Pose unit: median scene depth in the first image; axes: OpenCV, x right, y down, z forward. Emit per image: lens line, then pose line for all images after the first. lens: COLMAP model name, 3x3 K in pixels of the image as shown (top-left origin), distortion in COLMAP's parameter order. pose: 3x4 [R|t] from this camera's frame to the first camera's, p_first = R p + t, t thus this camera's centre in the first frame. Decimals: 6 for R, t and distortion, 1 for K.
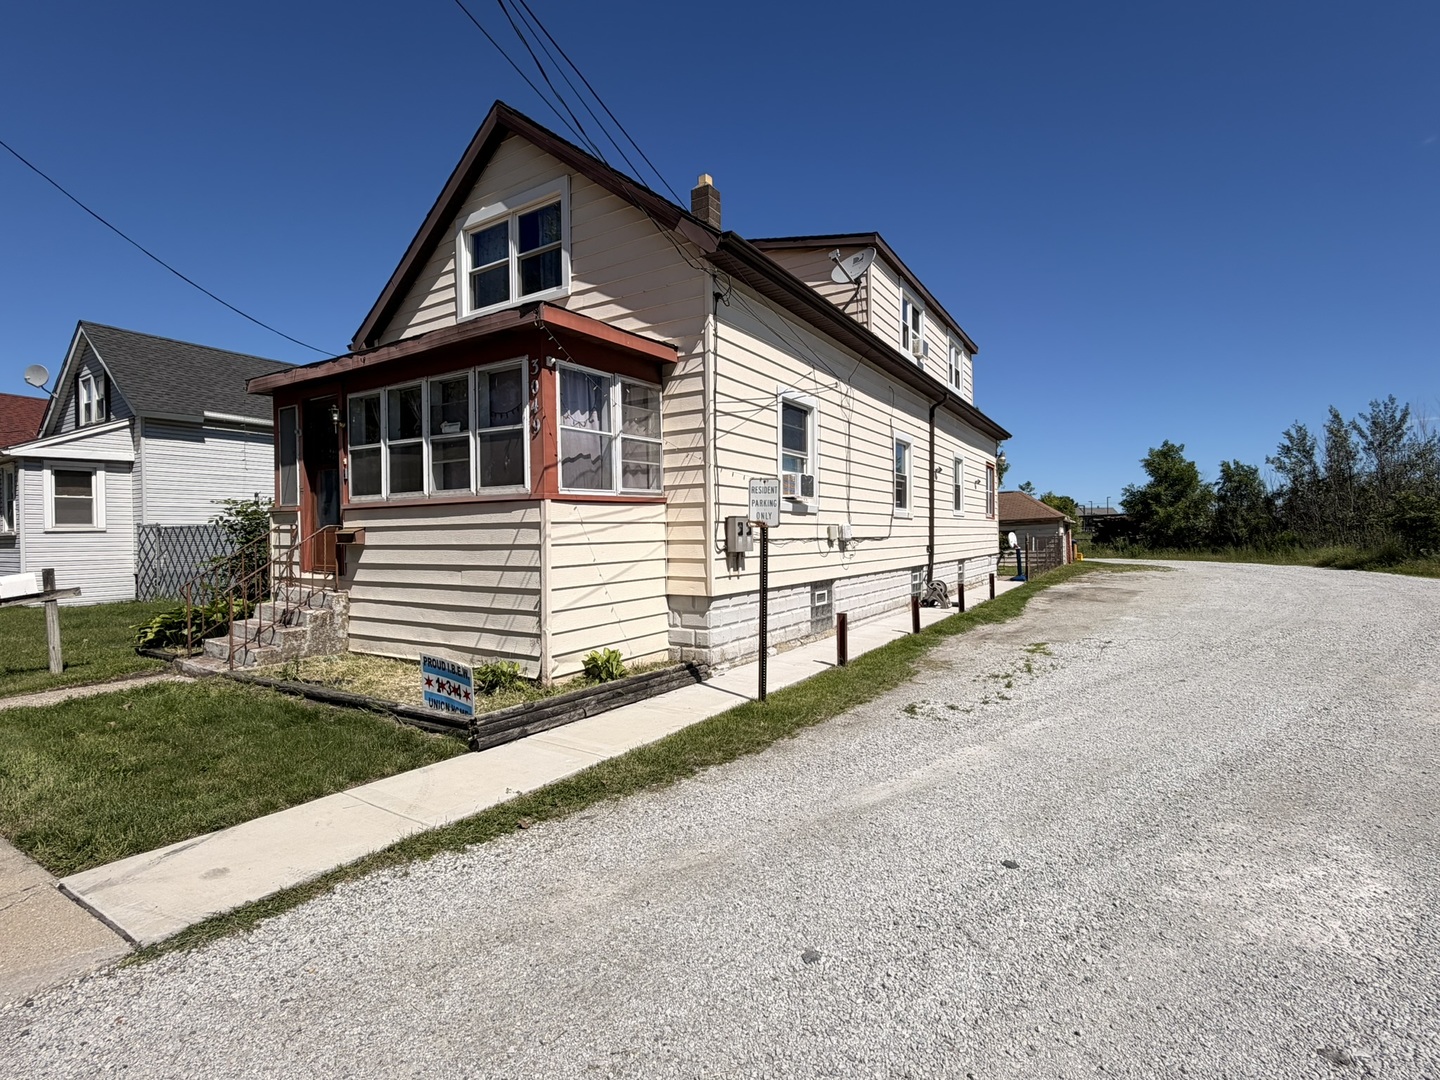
lens RADIAL K [[679.7, 0, 713.9], [0, 679.7, 535.6], [0, 0, 1]] dist [-0.006638, 0.000555]
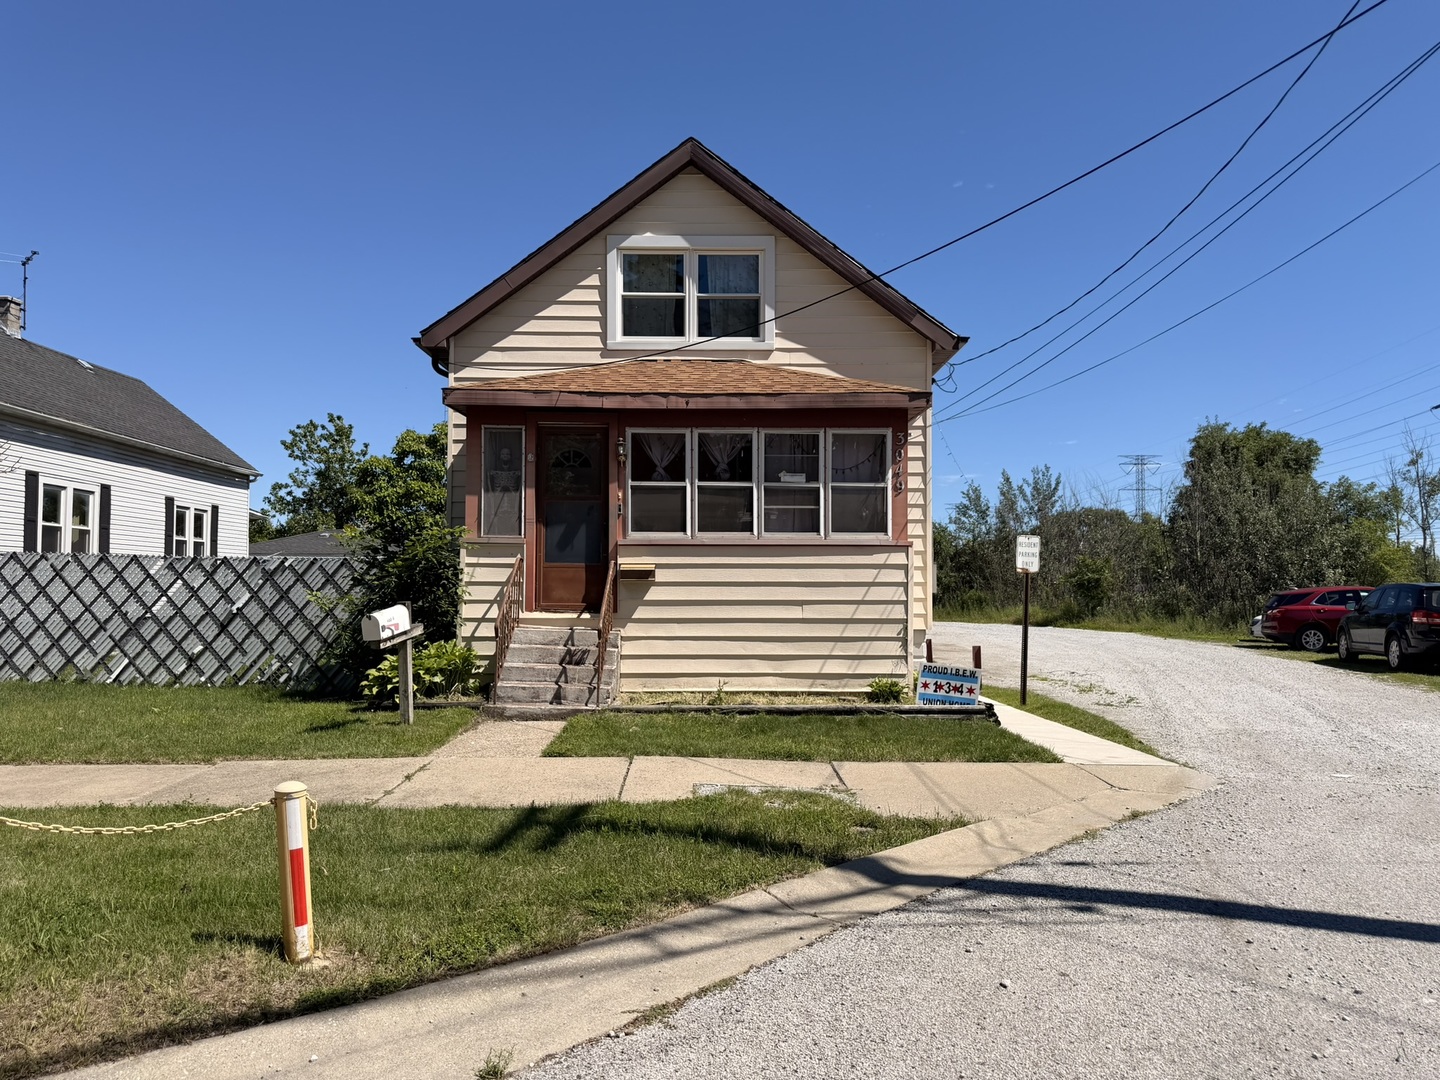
lens RADIAL K [[999.5, 0, 711.0], [0, 999.5, 541.2], [0, 0, 1]] dist [0.084661, 0.000520]
pose [[0.849197, 0.038805, 0.526649, -1.221401], [-0.011233, 0.998398, -0.055452, 0.035260], [-0.527957, 0.041174, 0.848272, -0.289635]]
